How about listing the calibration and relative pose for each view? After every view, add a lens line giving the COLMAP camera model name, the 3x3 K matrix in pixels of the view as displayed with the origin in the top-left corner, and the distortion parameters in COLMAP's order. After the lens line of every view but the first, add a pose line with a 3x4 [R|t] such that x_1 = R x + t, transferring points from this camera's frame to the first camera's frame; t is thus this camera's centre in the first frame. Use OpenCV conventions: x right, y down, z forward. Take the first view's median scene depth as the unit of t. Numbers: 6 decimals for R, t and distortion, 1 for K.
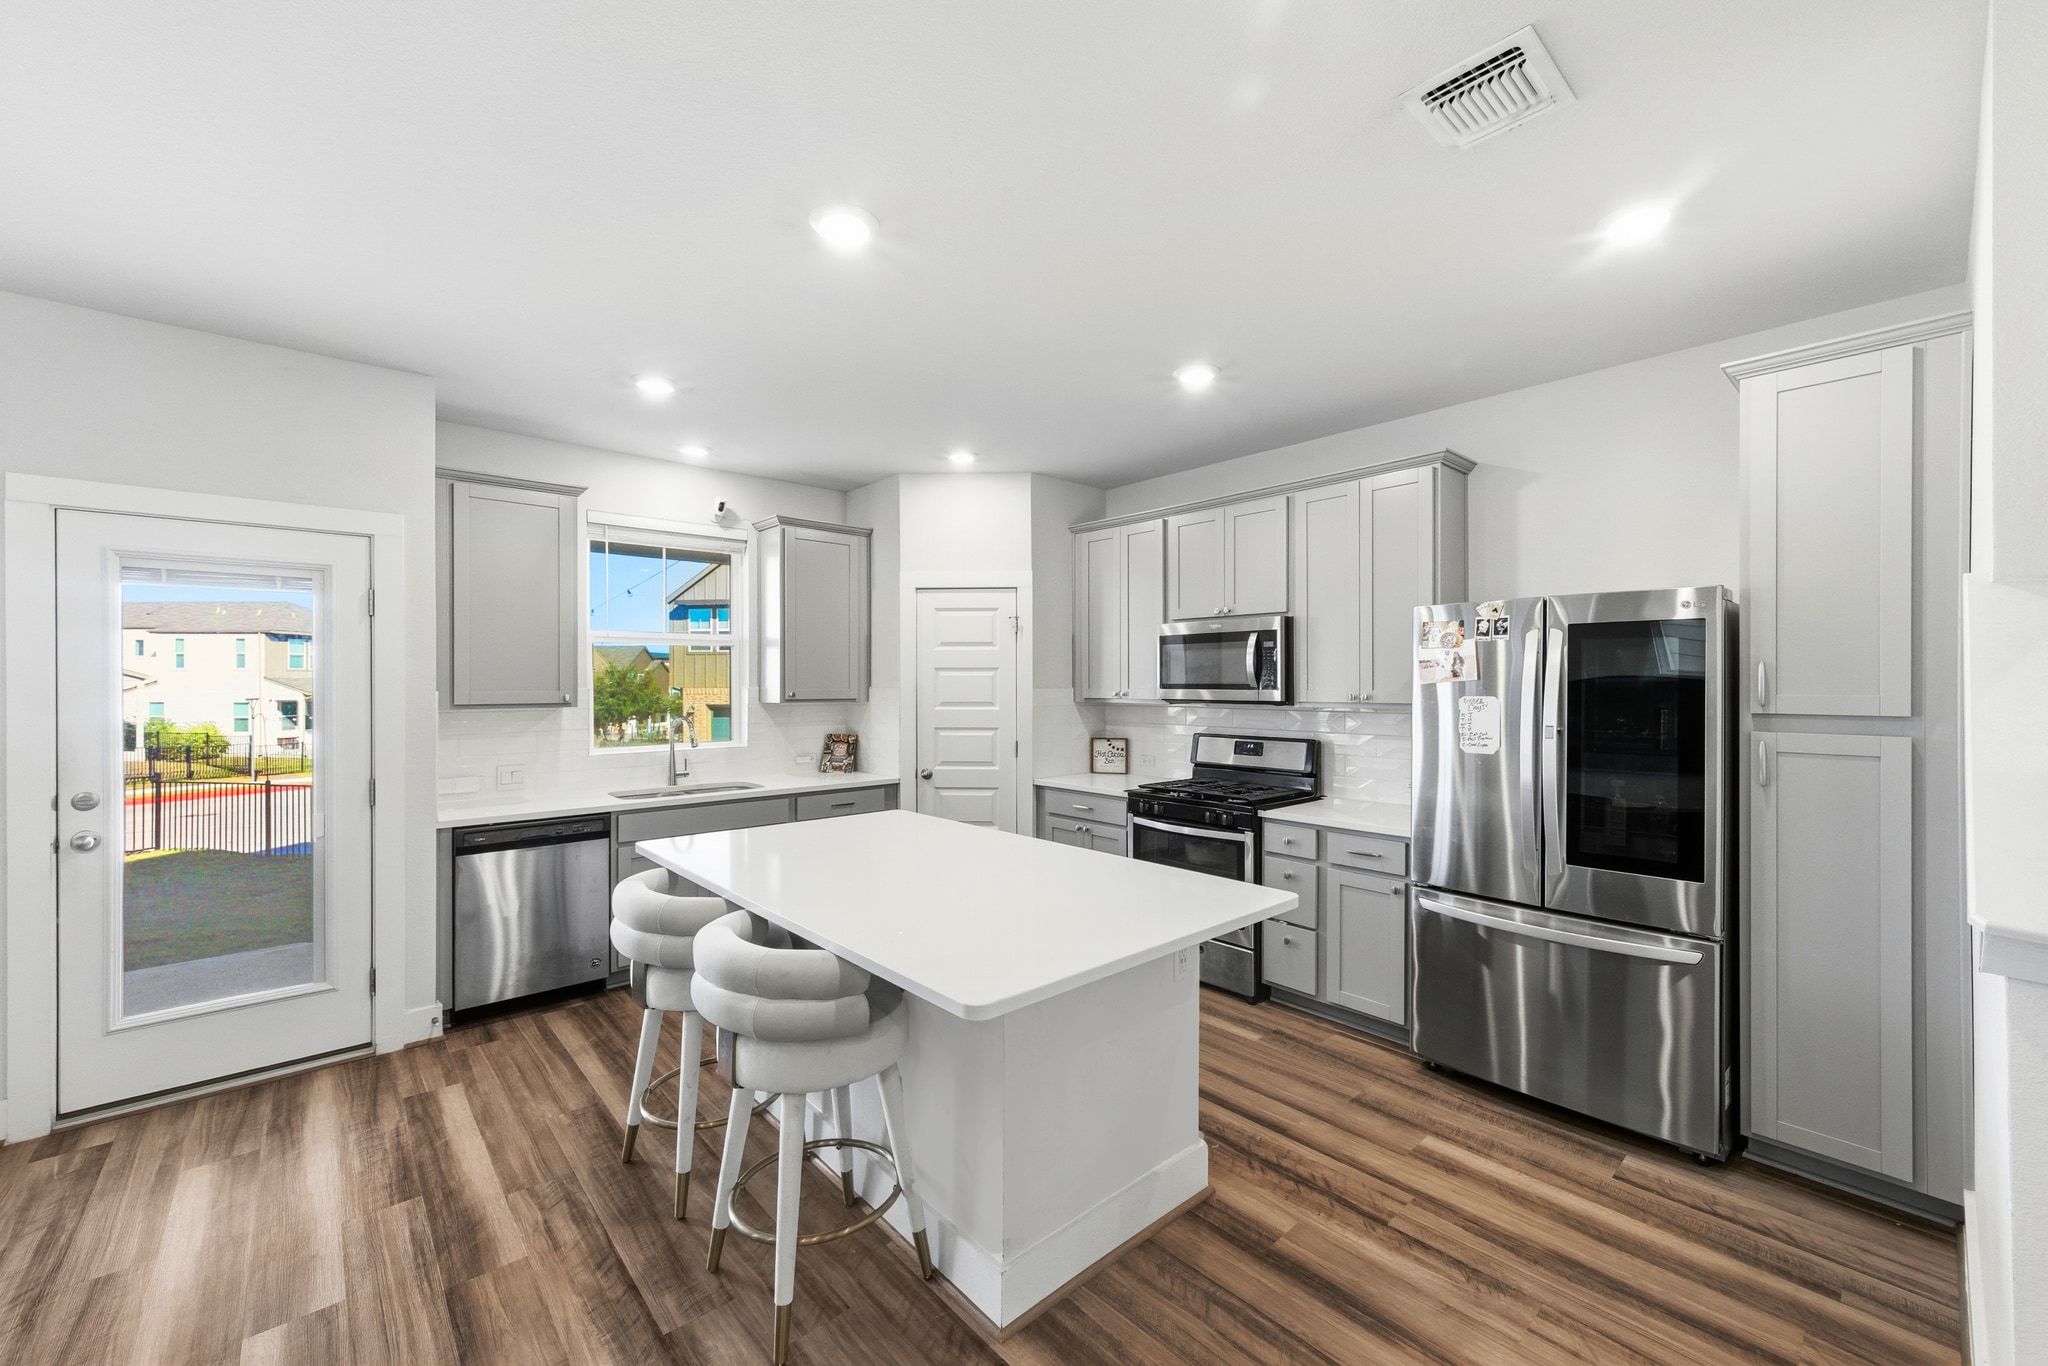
lens RADIAL K [[802.0, 0, 1018.3], [0, 802.0, 674.7], [0, 0, 1]] dist [0.003172, -0.000033]
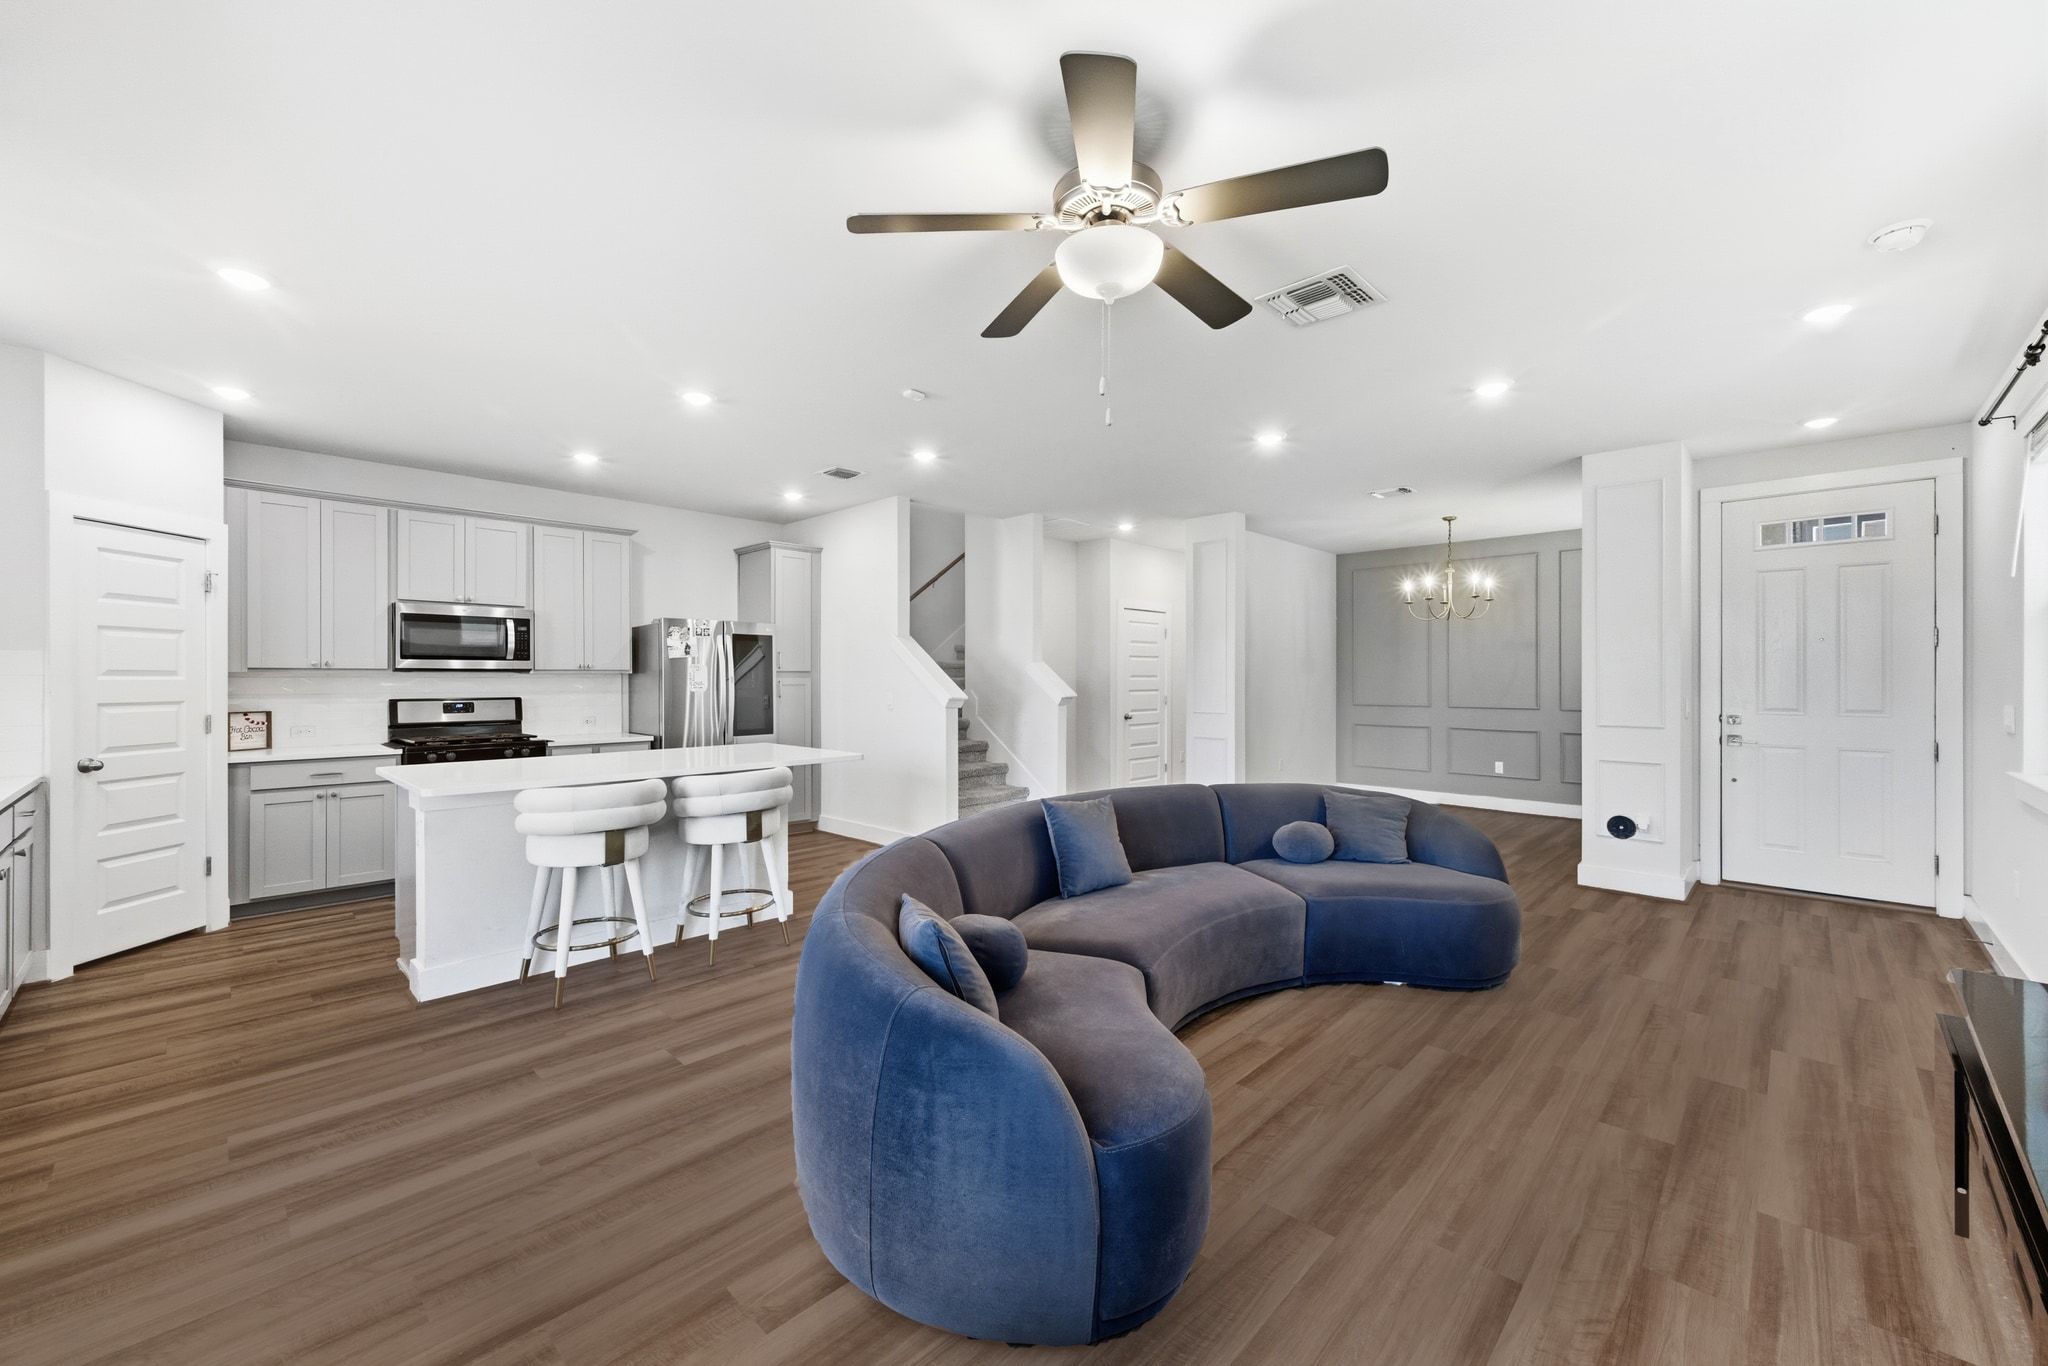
lens RADIAL K [[802.0, 0, 1025.6], [0, 802.0, 673.4], [0, 0, 1]] dist [0.003172, -0.000033]
pose [[-0.072180, 0.006505, 0.997370, -1.062494], [-0.009992, 0.999924, -0.007244, 0.038290], [-0.997342, -0.010488, -0.072109, 0.199722]]
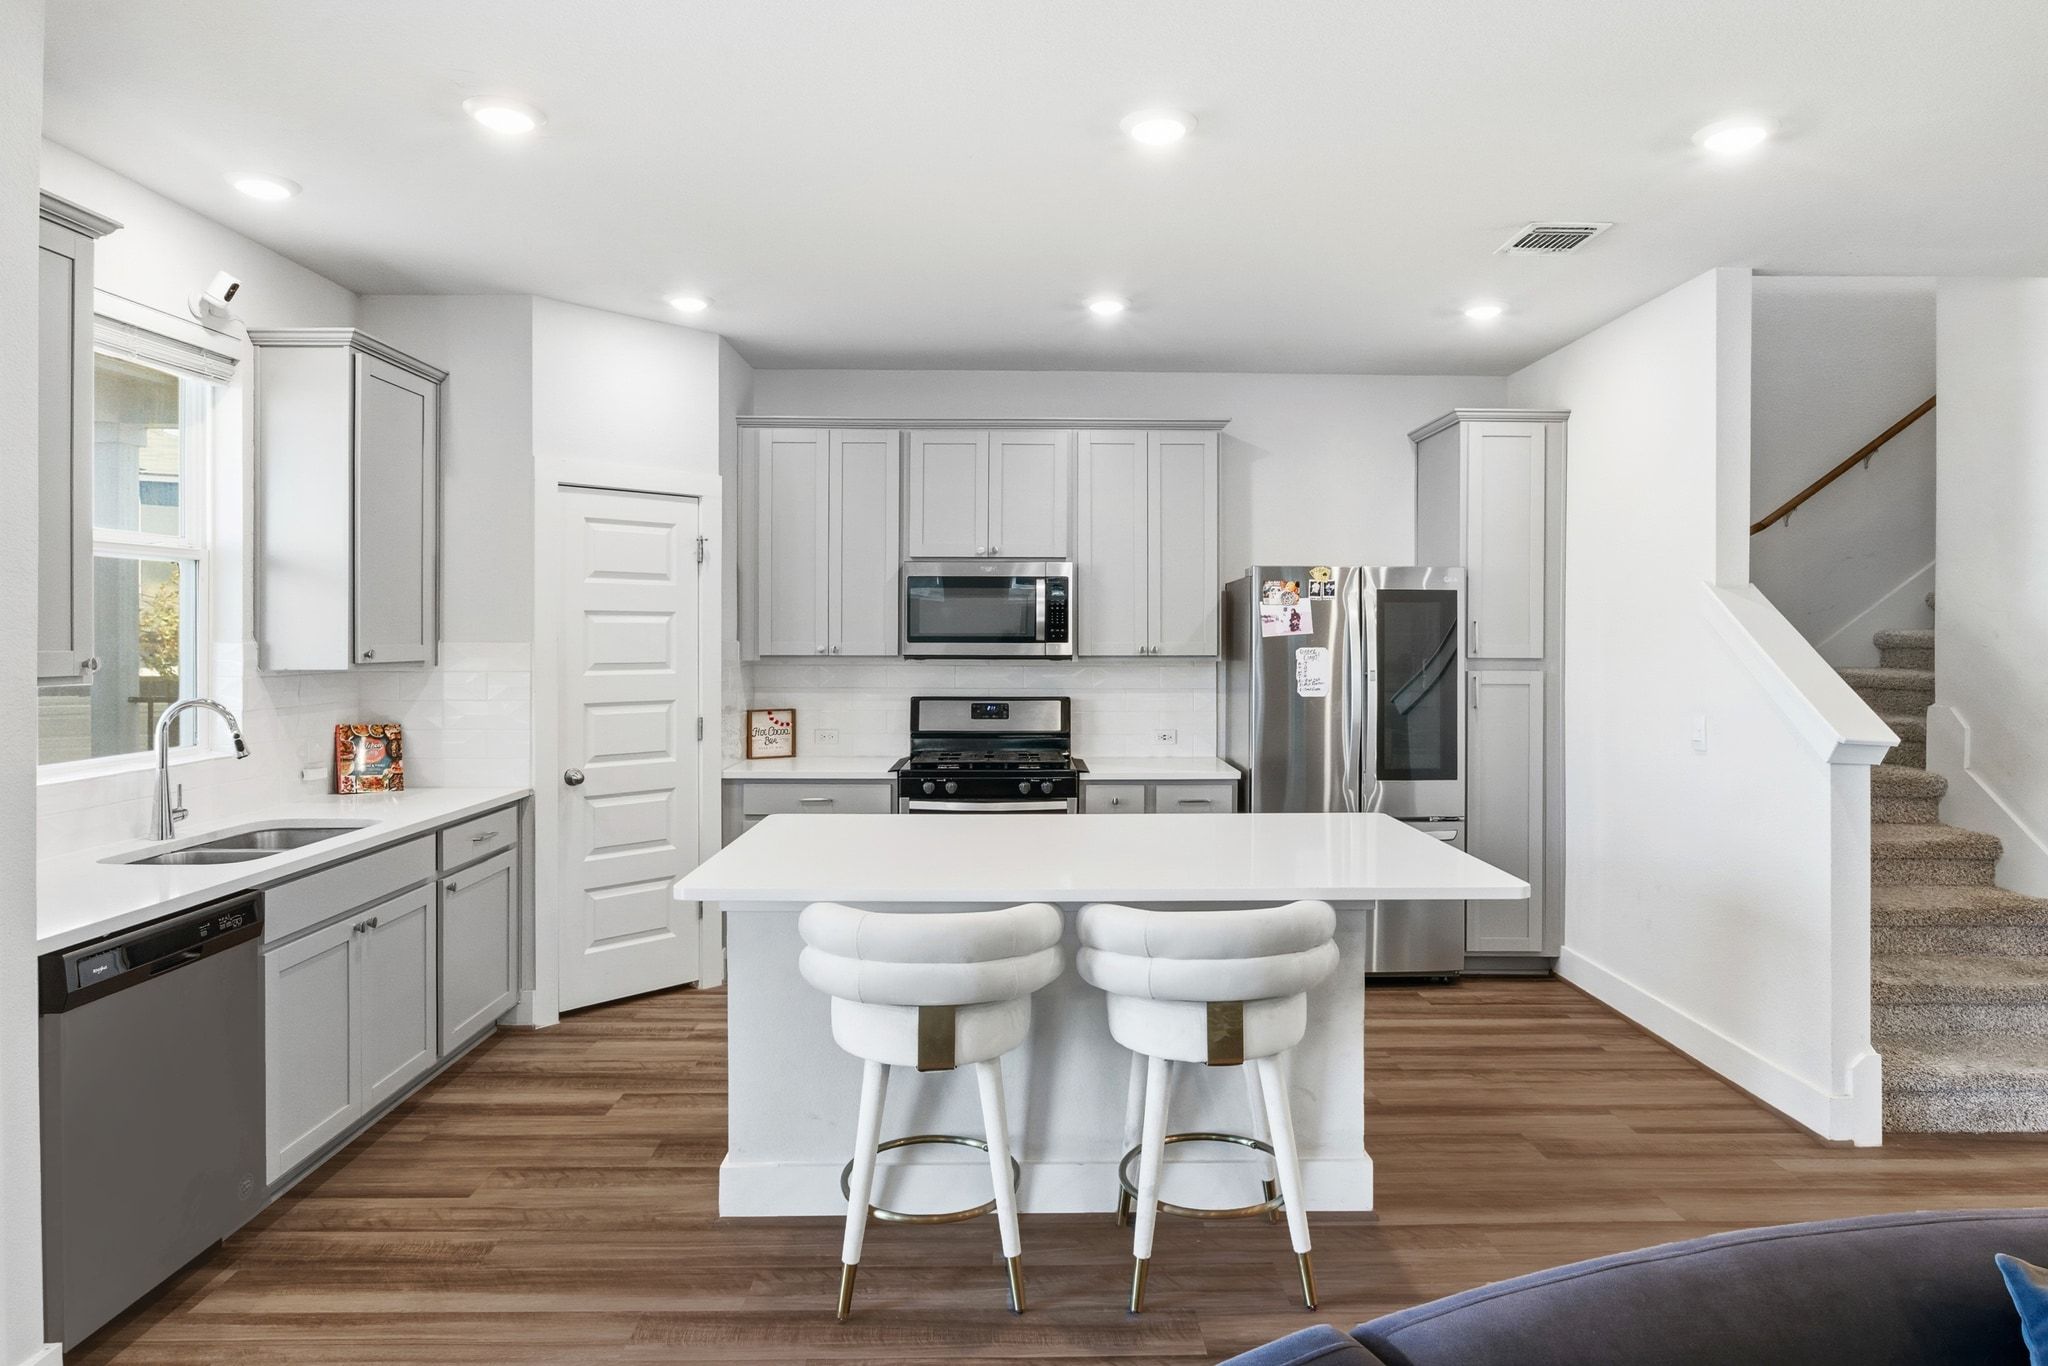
lens RADIAL K [[1193.5, 0, 1041.9], [0, 1193.5, 640.1], [0, 0, 1]] dist [-0.006355, 0.004263]
pose [[0.649557, -0.001143, 0.760312, -0.671524], [-0.010187, 0.999896, 0.010206, 0.001464], [-0.760245, -0.014375, 0.649477, 0.118617]]
